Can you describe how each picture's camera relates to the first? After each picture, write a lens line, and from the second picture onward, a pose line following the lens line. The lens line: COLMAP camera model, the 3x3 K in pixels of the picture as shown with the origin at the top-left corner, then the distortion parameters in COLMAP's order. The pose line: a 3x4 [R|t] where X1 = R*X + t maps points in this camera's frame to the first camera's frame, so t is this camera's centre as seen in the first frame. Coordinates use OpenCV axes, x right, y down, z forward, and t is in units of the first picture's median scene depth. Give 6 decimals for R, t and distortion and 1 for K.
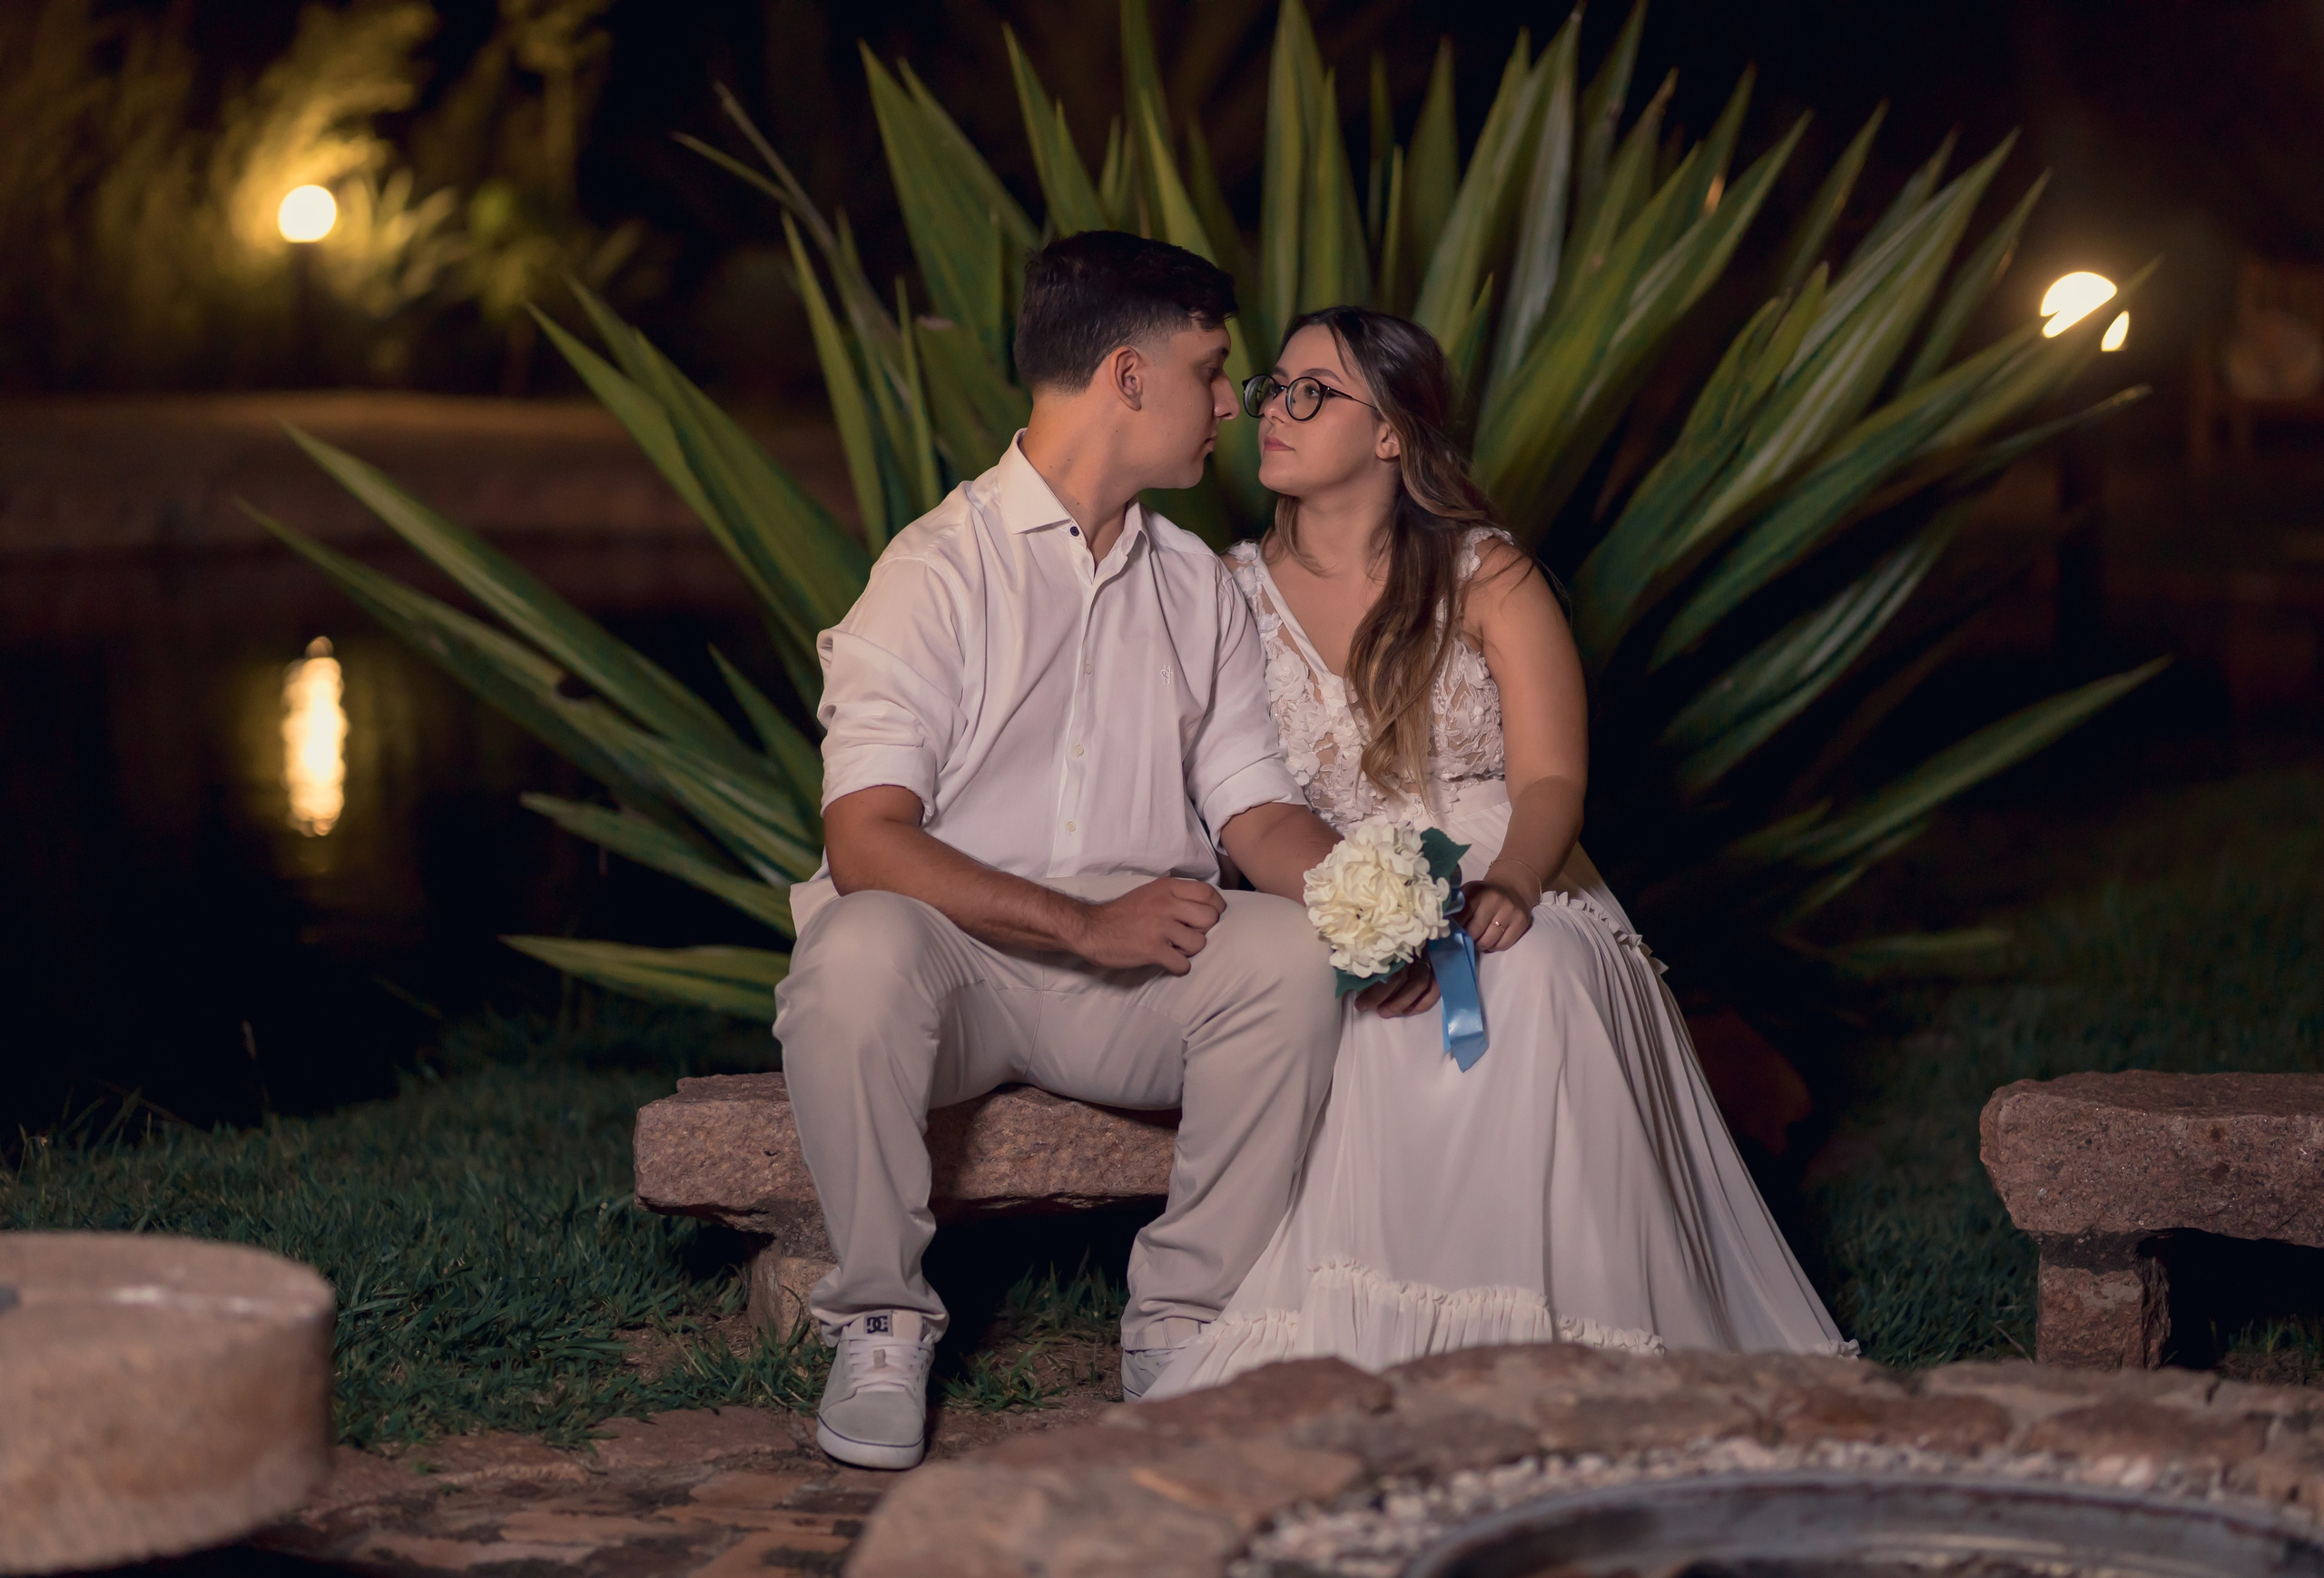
lens RADIAL K [[5671.8, 0, 1162.0], [0, 5671.8, 789.0], [0, 0, 1]] dist [0.016554, -0.093378]
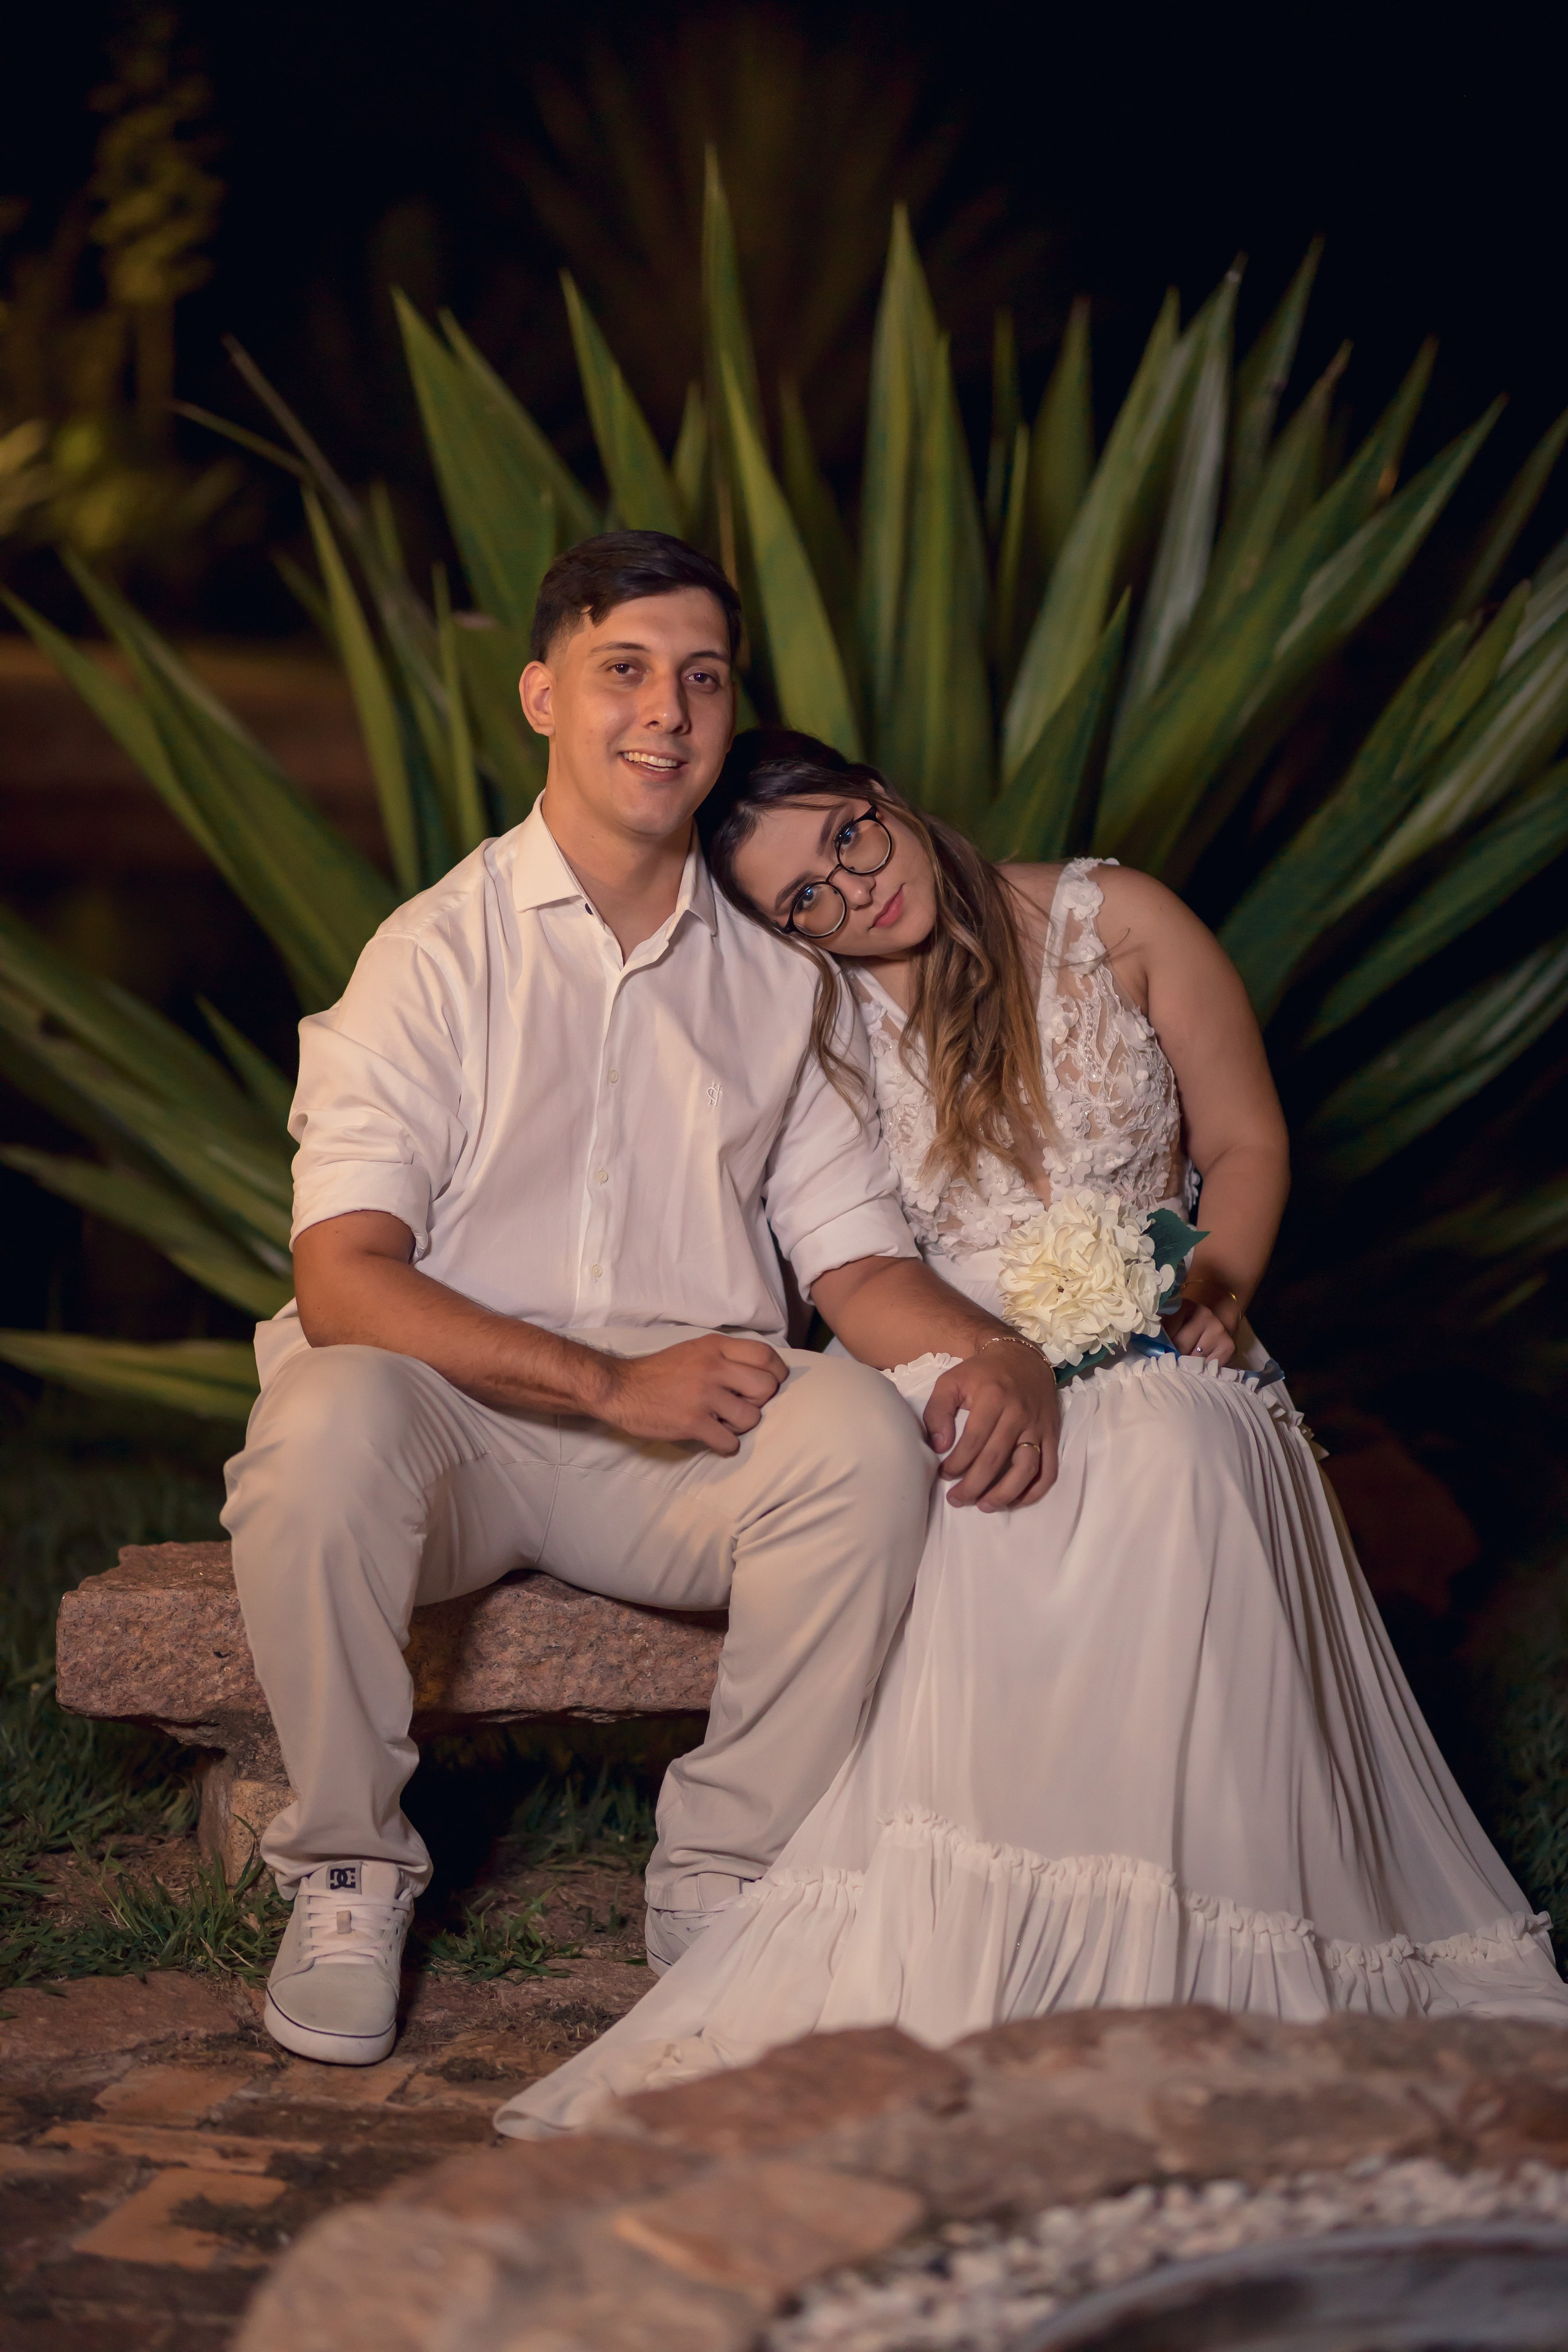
lens RADIAL K [[5918.9, 0, 784.0], [0, 5918.9, 1176.0], [0, 0, 1]] dist [0.028974, 0.491149]
pose [[0.999738, 0.022726, 0.002822, 0.008240], [-0.022775, 0.999572, 0.018356, -0.022876], [-0.002404, -0.018415, 0.999828, 0.152425]]
